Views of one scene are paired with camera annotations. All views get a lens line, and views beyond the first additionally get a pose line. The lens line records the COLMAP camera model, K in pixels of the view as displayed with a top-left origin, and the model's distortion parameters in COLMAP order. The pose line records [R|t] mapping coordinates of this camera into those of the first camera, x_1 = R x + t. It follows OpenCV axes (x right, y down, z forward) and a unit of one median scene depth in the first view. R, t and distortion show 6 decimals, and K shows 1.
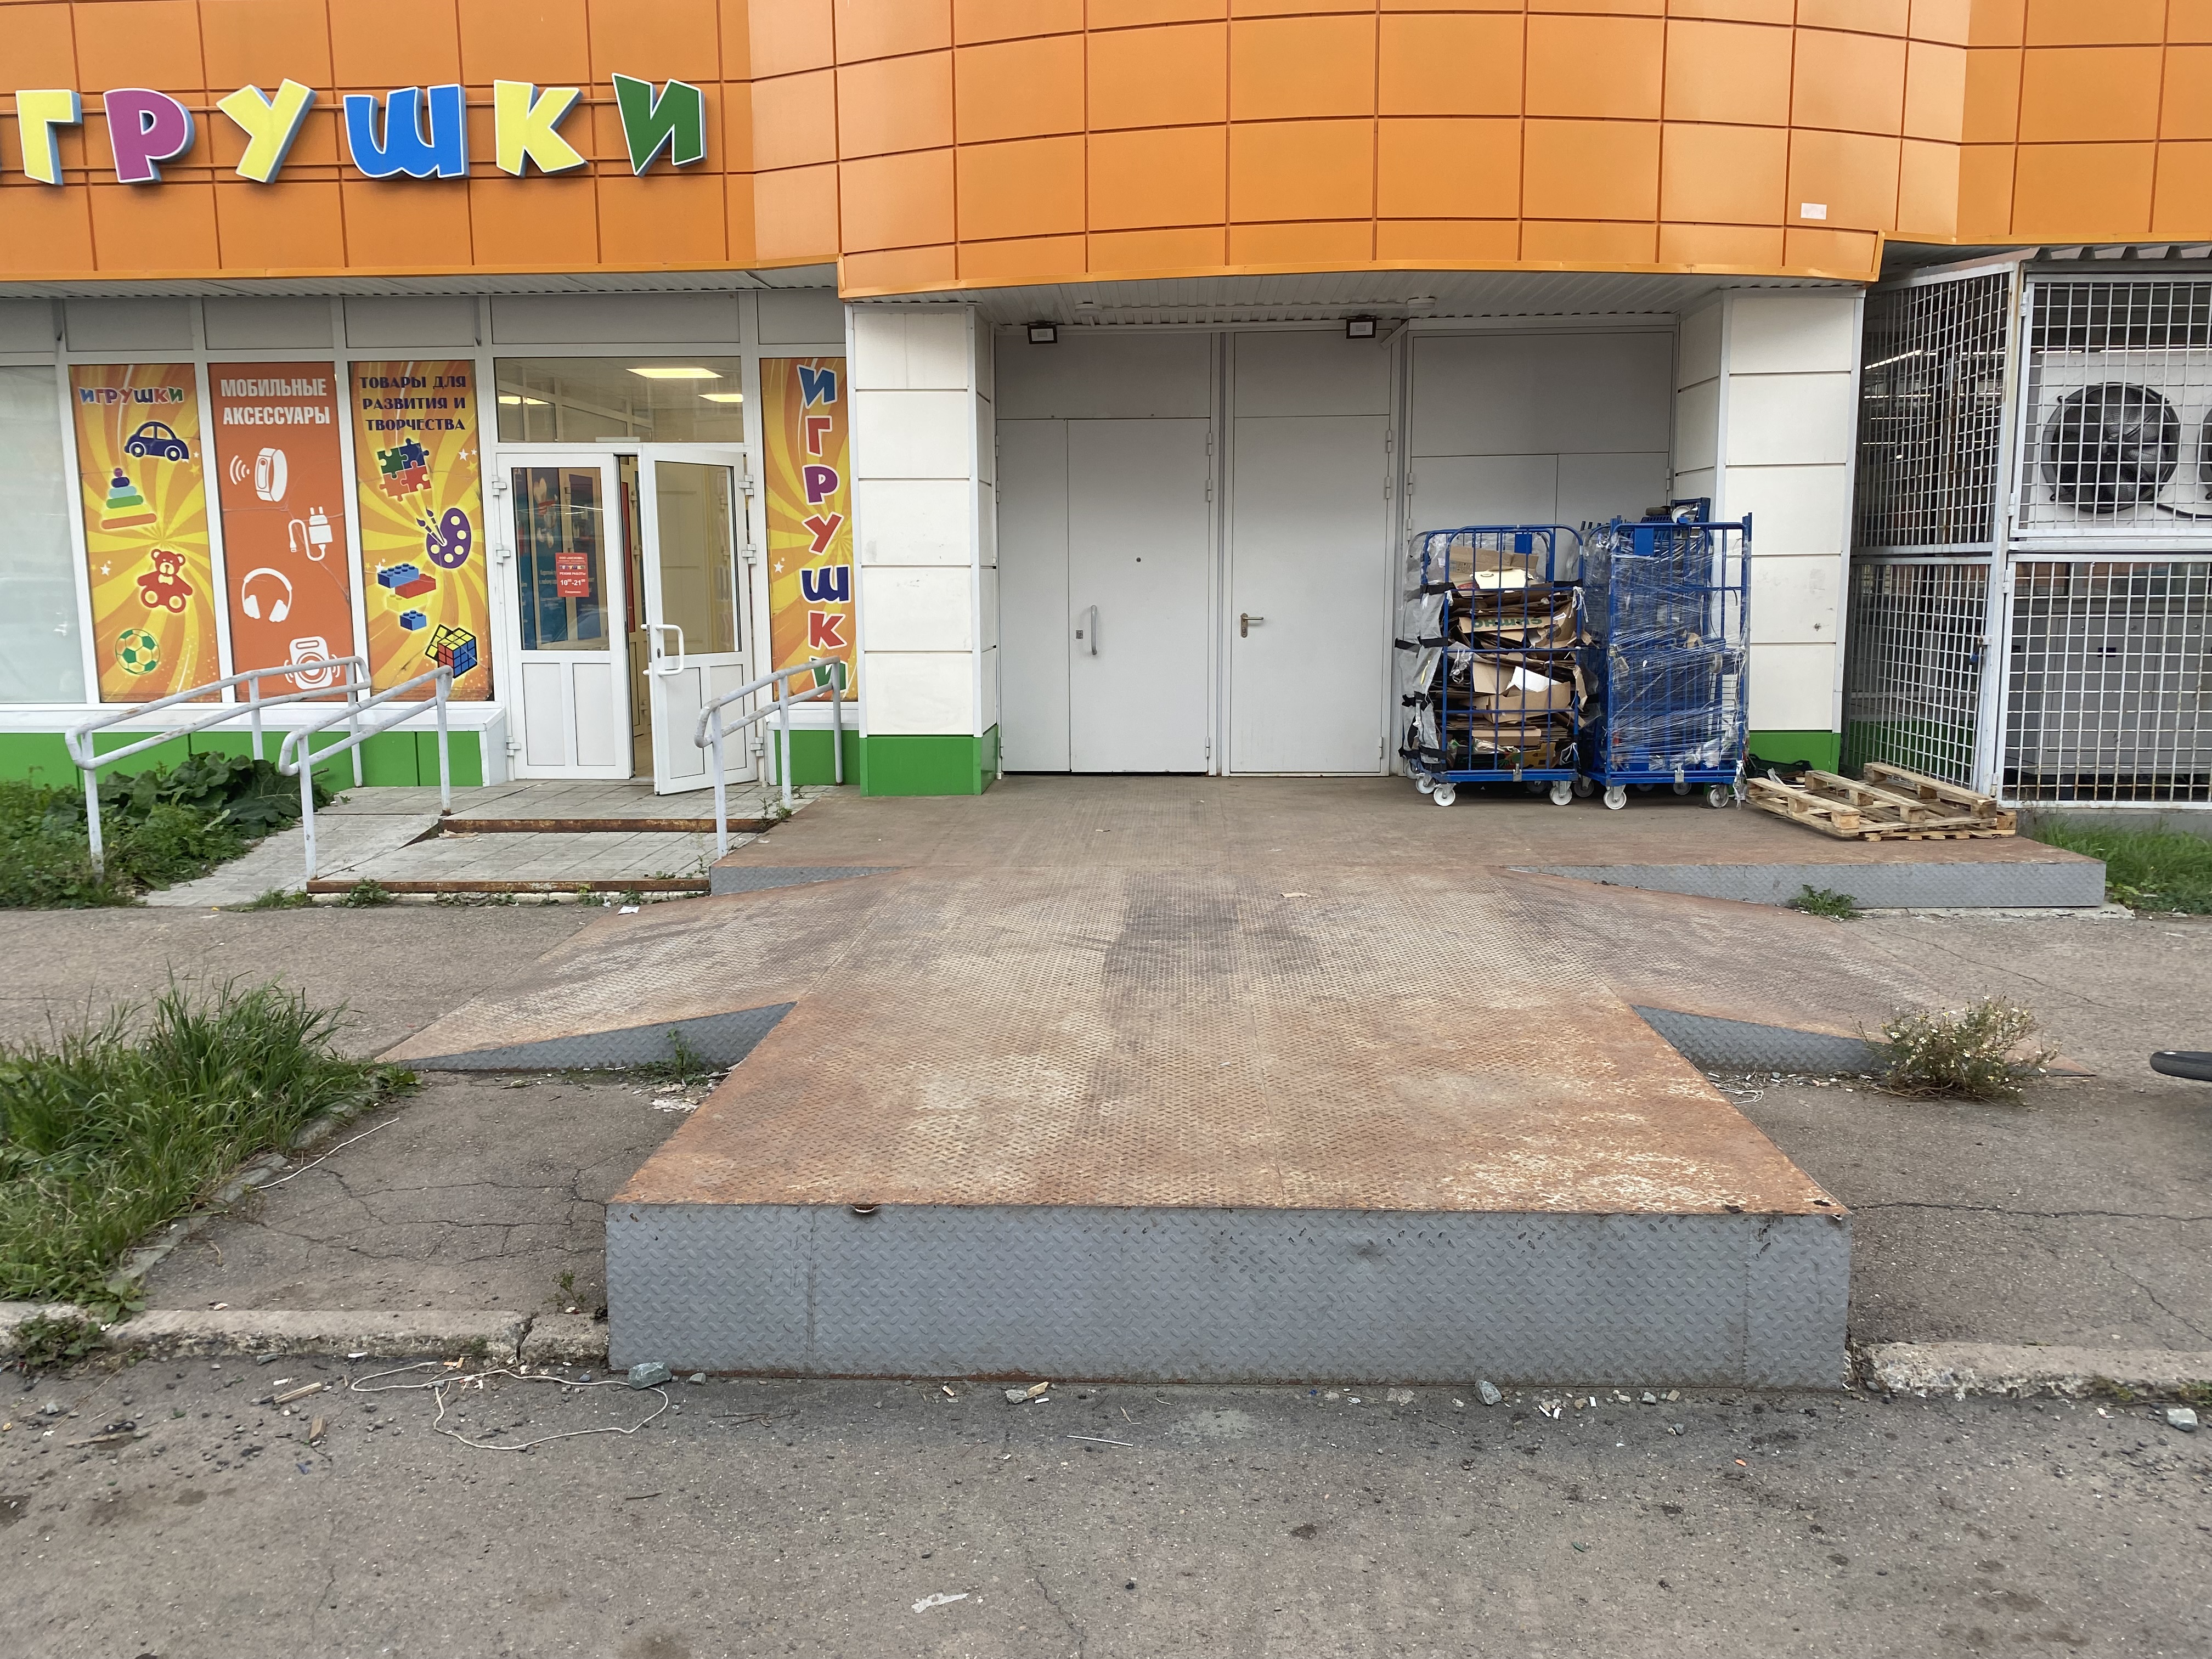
lens RADIAL K [[1637.4, 0, 1102.4], [0, 1637.4, 807.6], [0, 0, 1]] dist [0.000831, -0.002092]
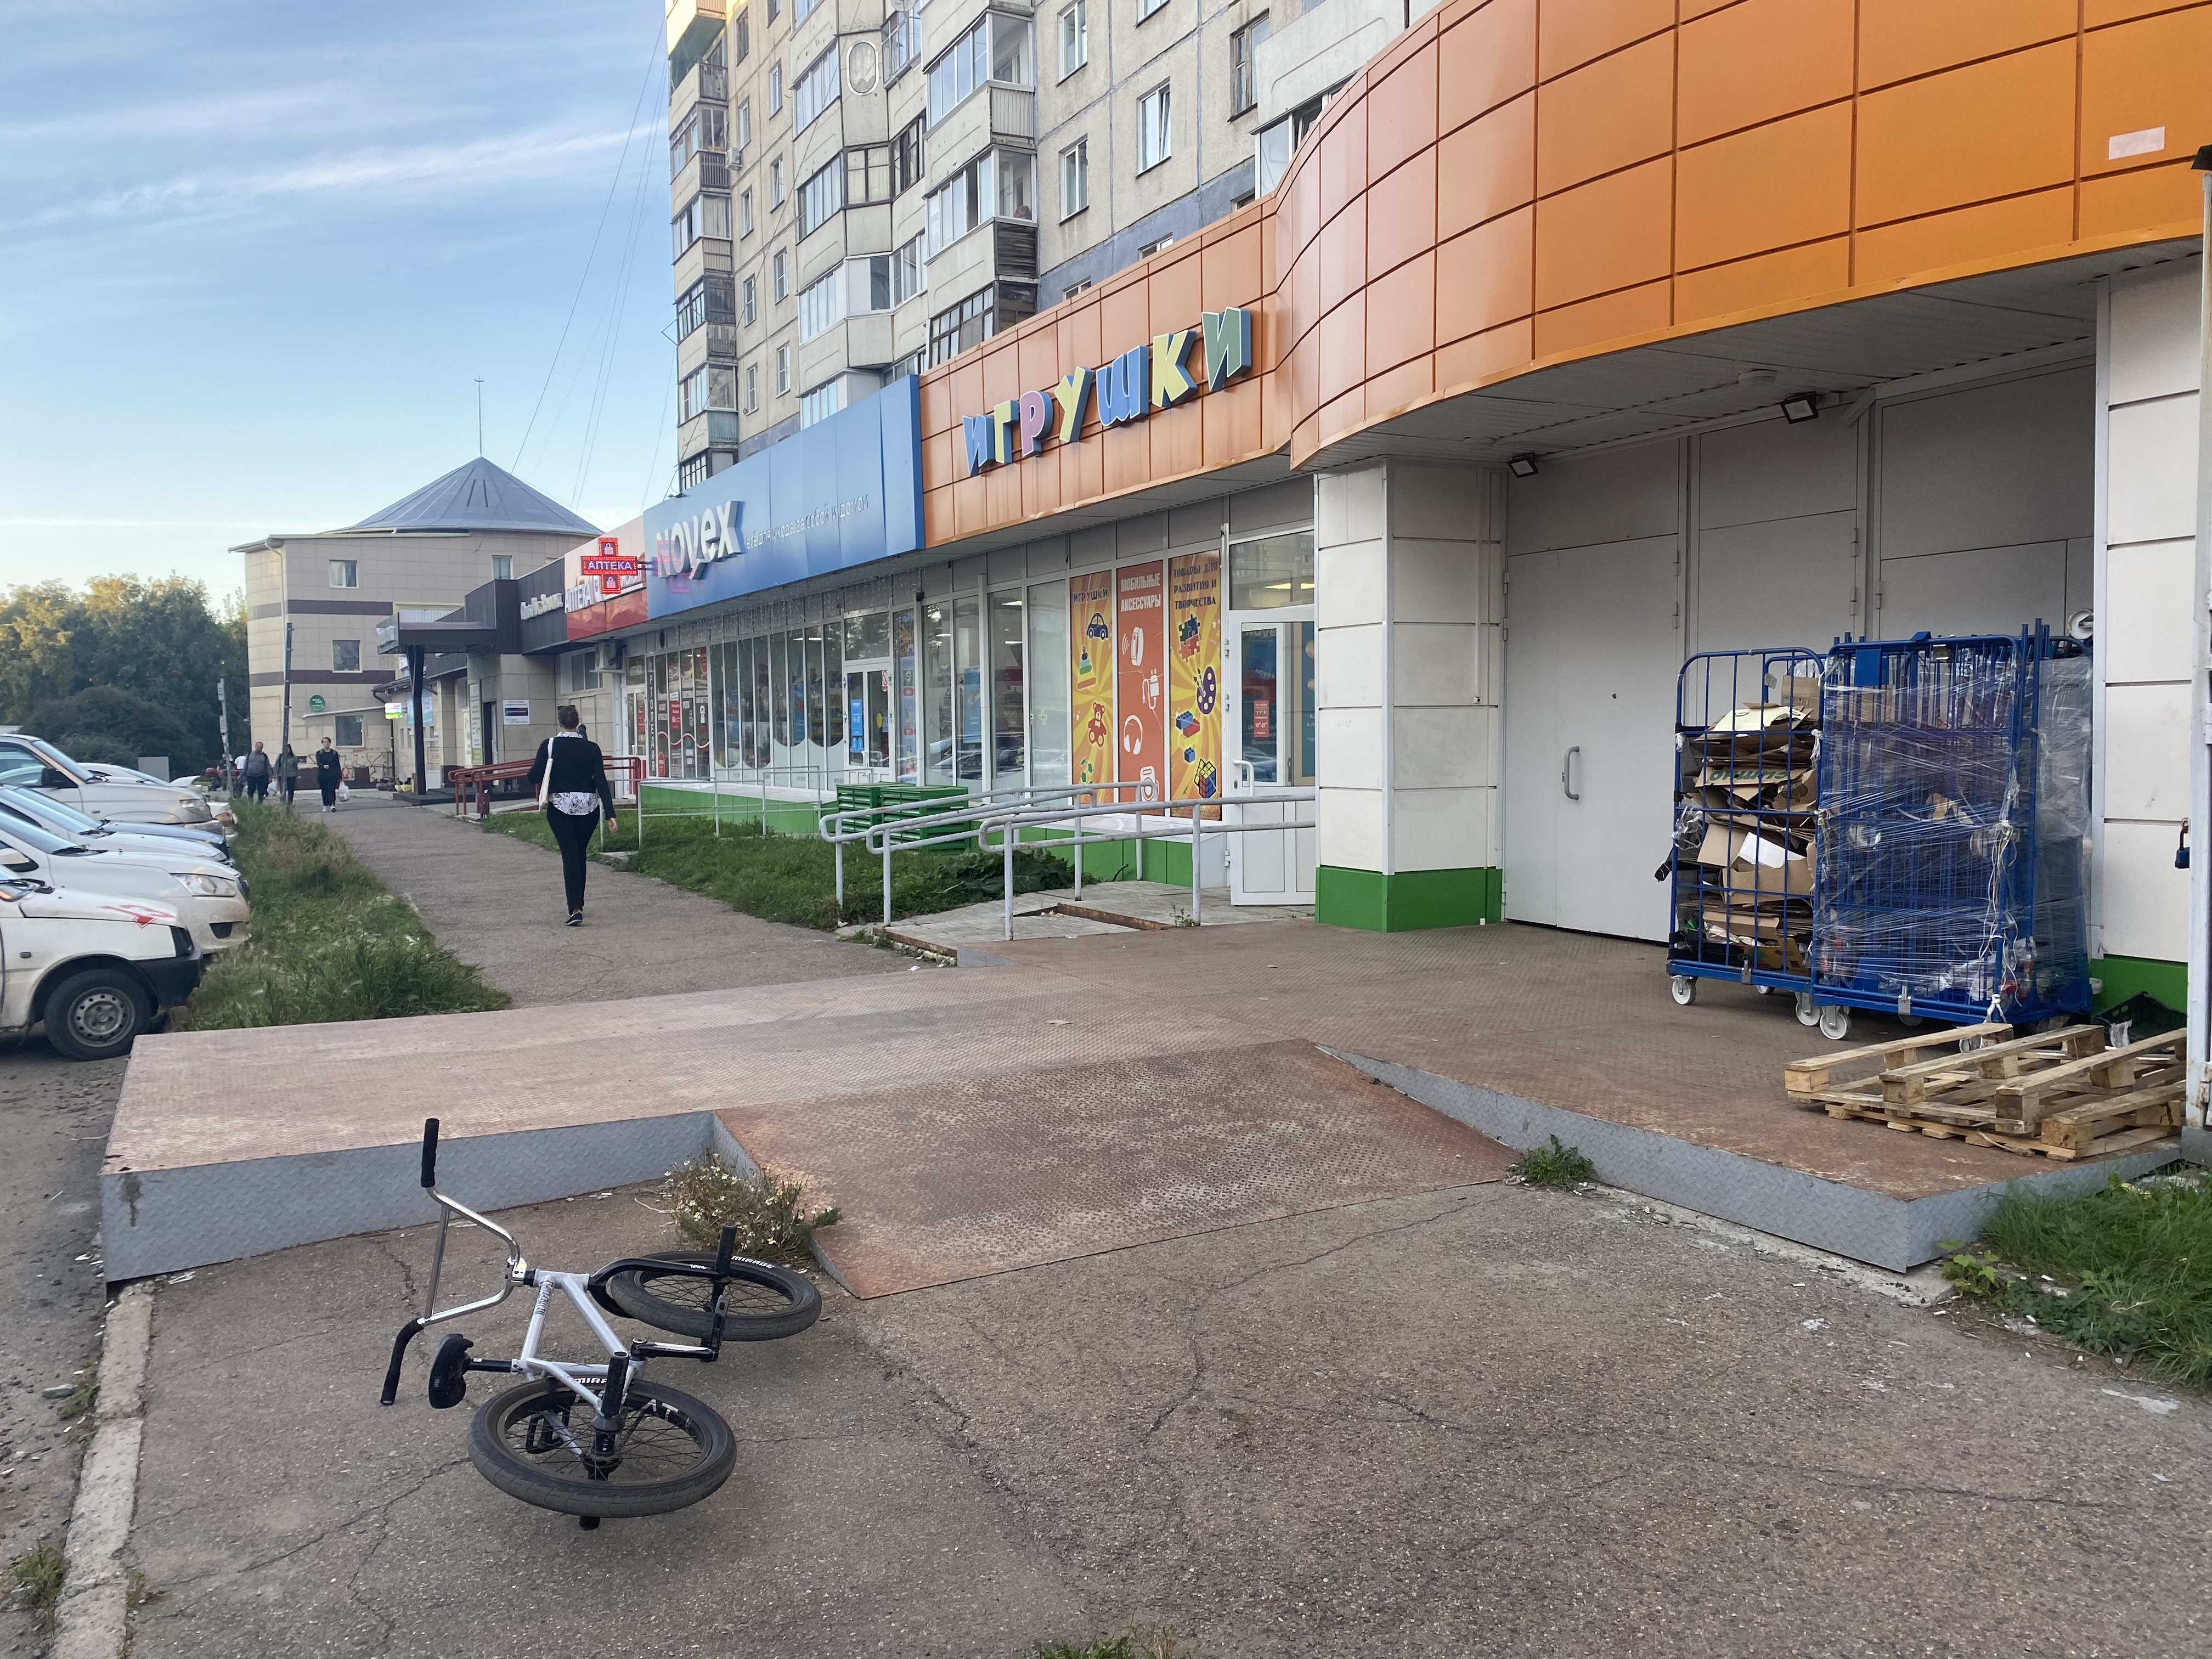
lens RADIAL K [[1637.4, 0, 1097.8], [0, 1637.4, 846.1], [0, 0, 1]] dist [0.000831, -0.002092]
pose [[0.507201, 0.060936, -0.859671, 0.725631], [-0.111629, 0.993739, 0.004578, -0.047590], [0.854568, 0.093642, 0.510828, 0.335021]]
